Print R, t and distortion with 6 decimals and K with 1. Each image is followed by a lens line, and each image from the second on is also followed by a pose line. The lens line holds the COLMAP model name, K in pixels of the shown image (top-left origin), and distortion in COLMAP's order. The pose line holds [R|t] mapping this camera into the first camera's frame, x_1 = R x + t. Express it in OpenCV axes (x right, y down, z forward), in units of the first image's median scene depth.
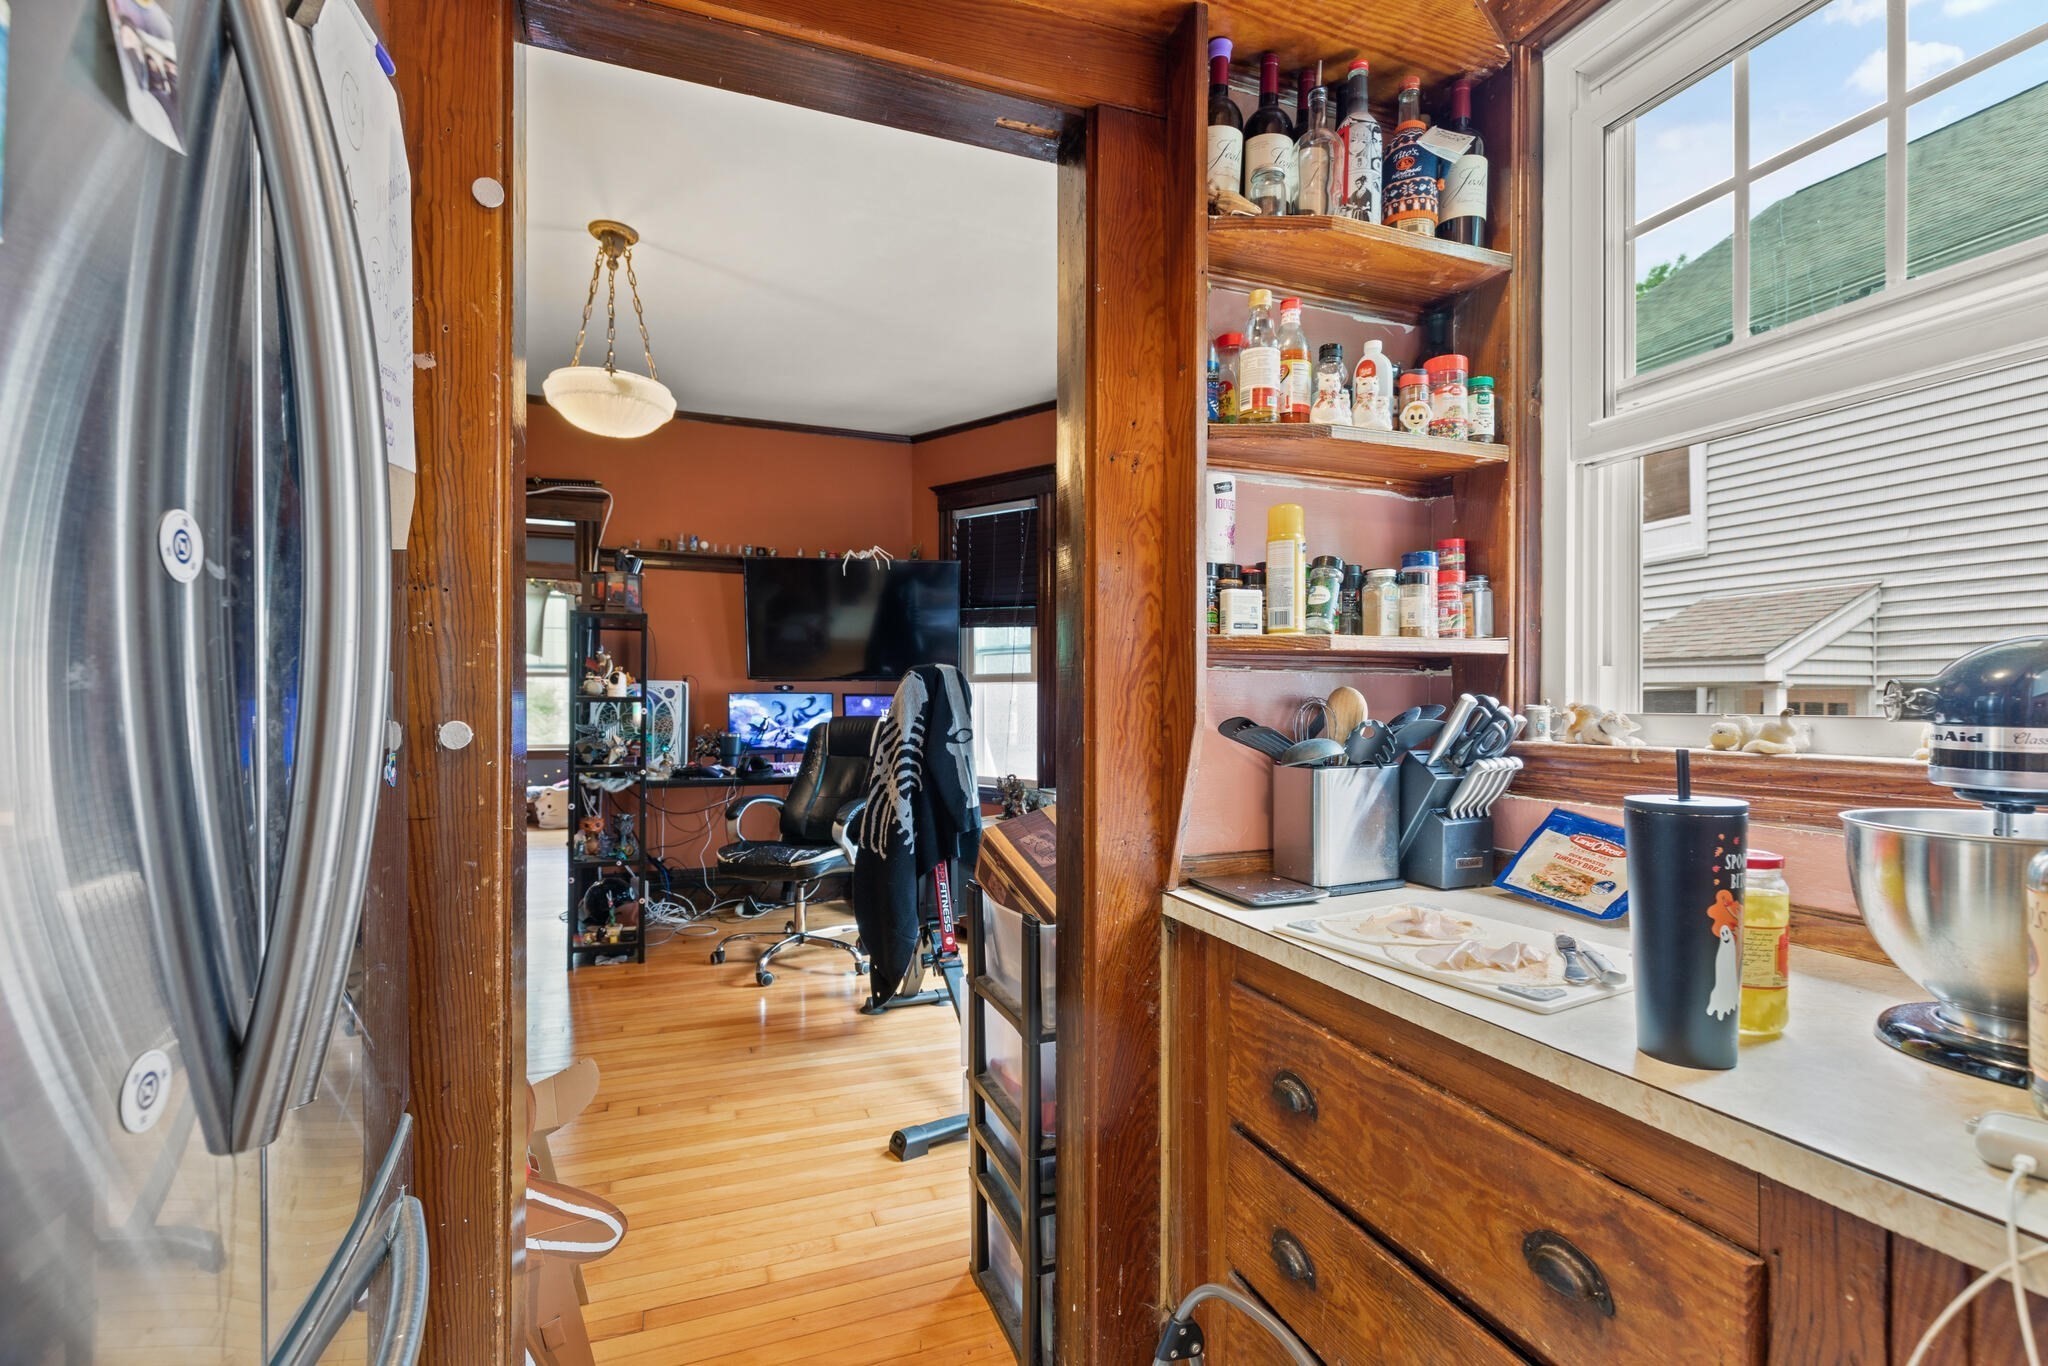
lens RADIAL K [[926.9, 0, 1033.8], [0, 926.9, 699.8], [0, 0, 1]] dist [0.013041, -0.000152]
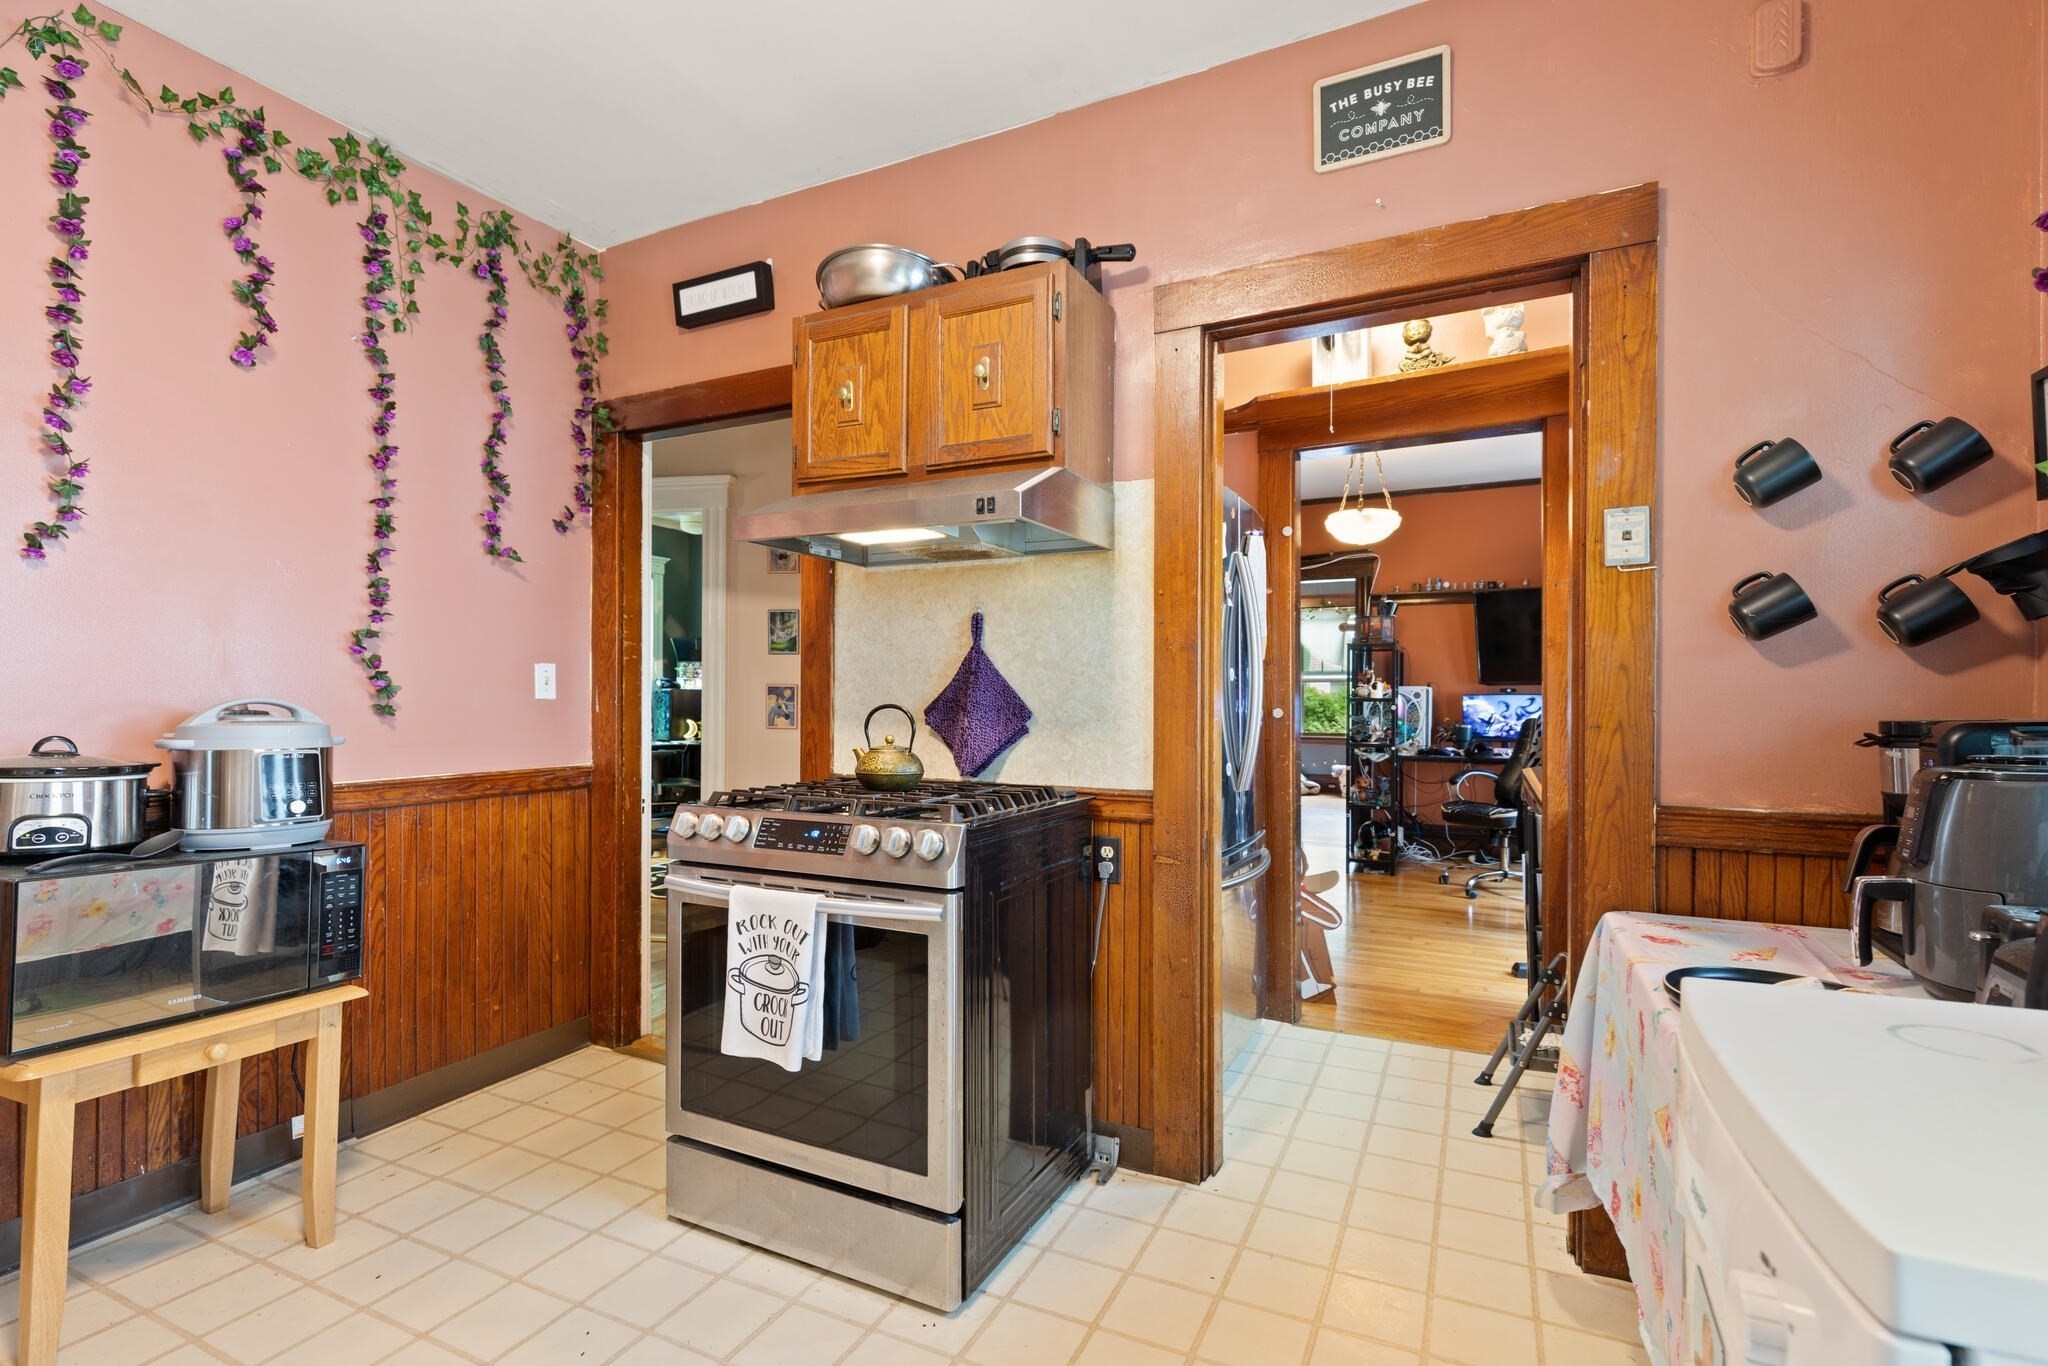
lens RADIAL K [[926.9, 0, 1033.5], [0, 926.9, 691.0], [0, 0, 1]] dist [0.013041, -0.000152]
pose [[0.678754, -0.004496, -0.734352, 0.255107], [-0.000624, 0.999977, -0.006699, -0.003712], [0.734366, 0.005005, 0.678735, -0.394593]]
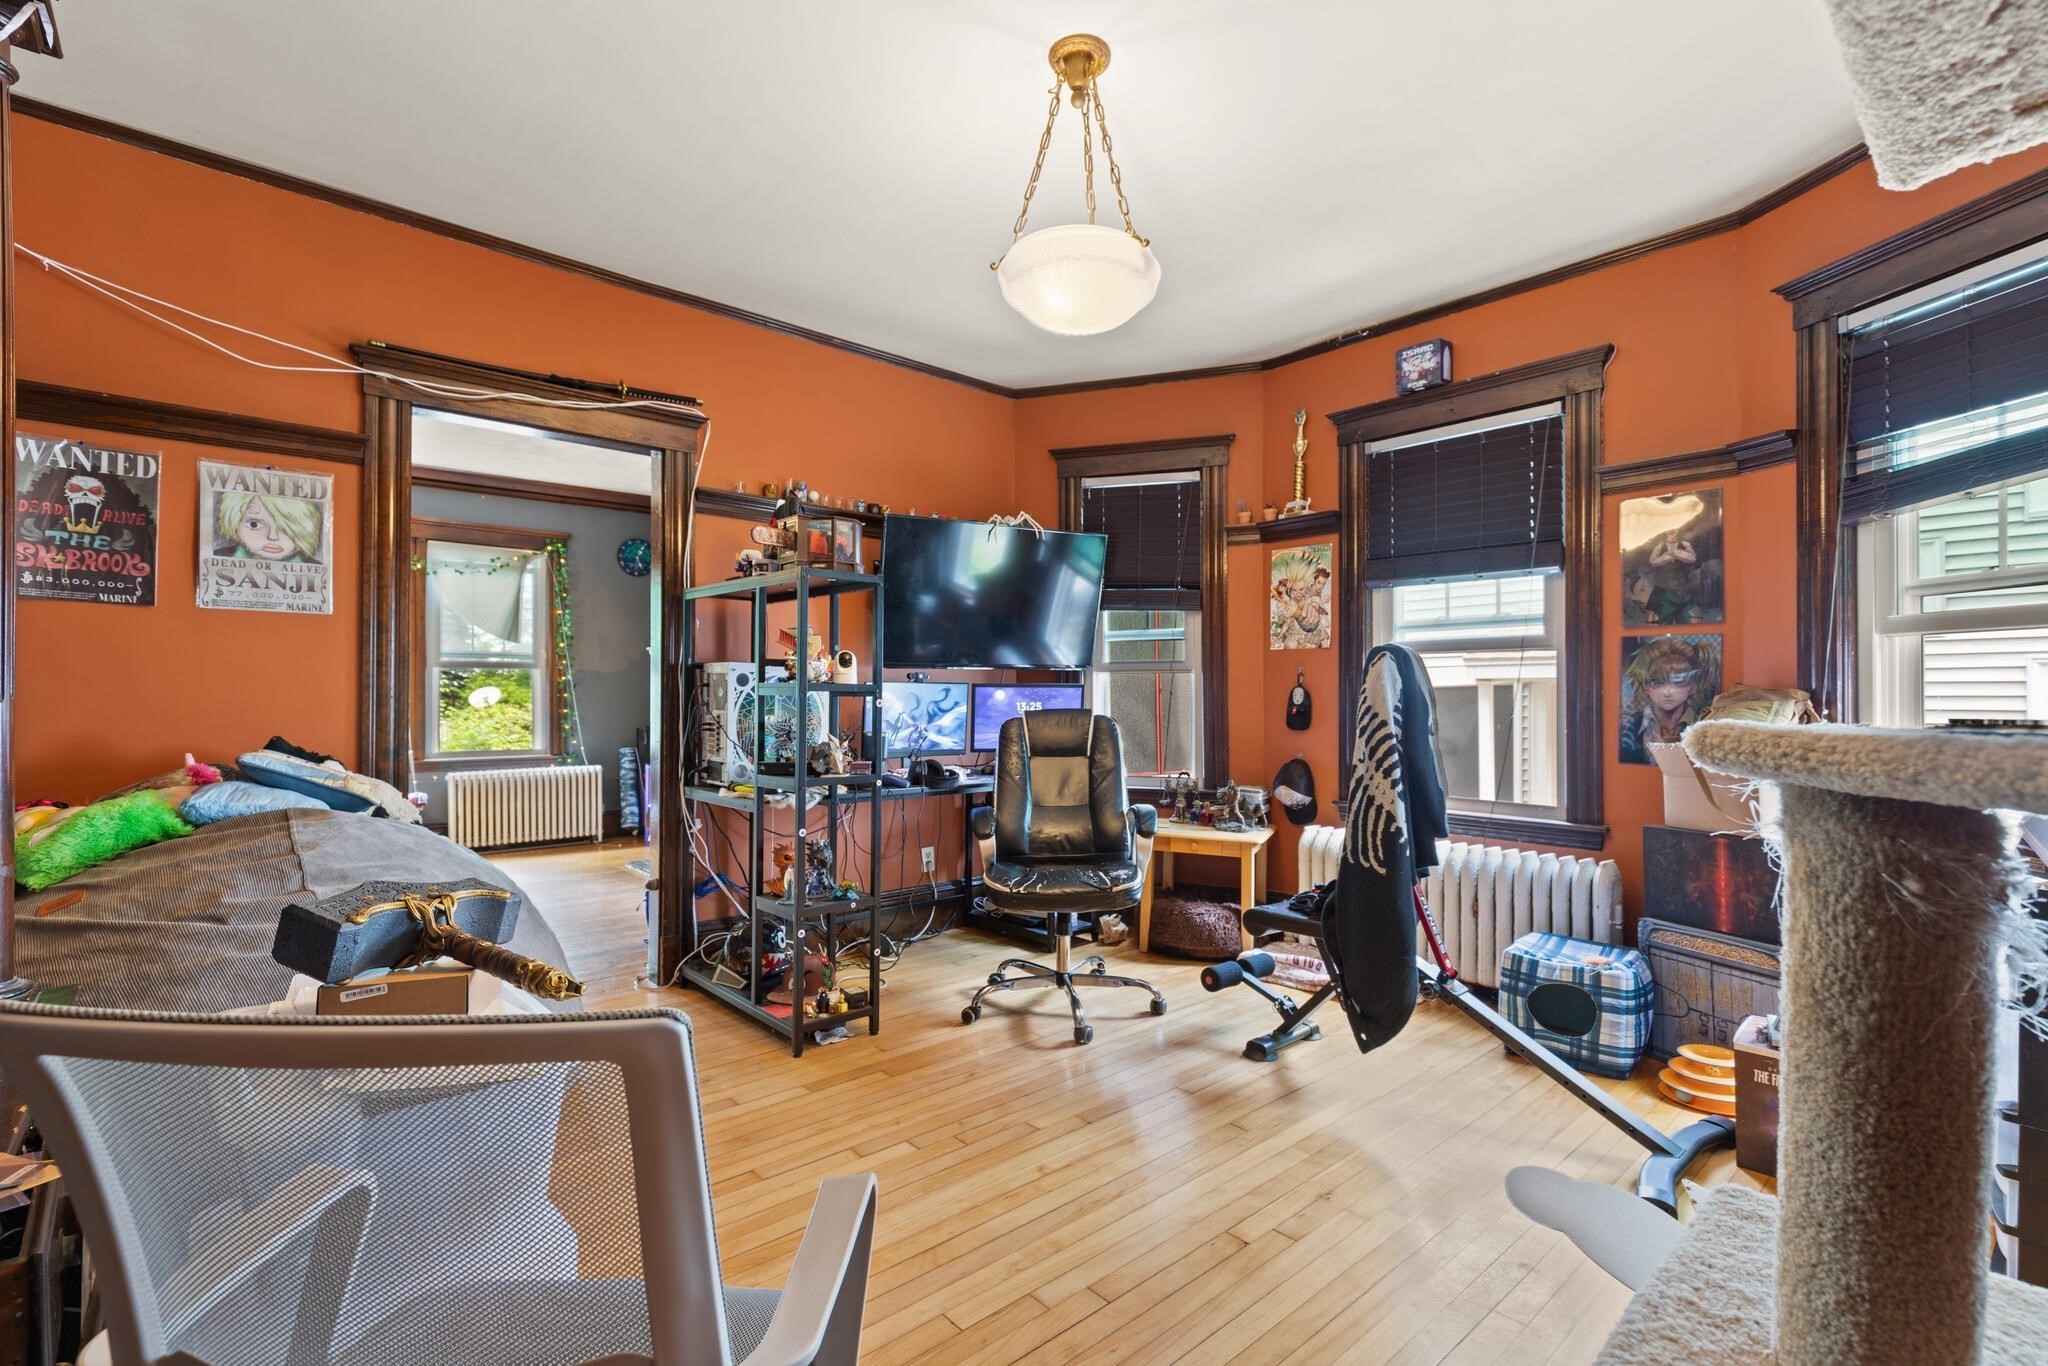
lens RADIAL K [[926.9, 0, 1023.8], [0, 926.9, 690.8], [0, 0, 1]] dist [0.013041, -0.000152]
pose [[0.938461, 0.001157, 0.345383, -0.515083], [0.002143, 0.999956, -0.009173, 0.008440], [-0.345379, 0.009348, 0.938417, 0.218937]]
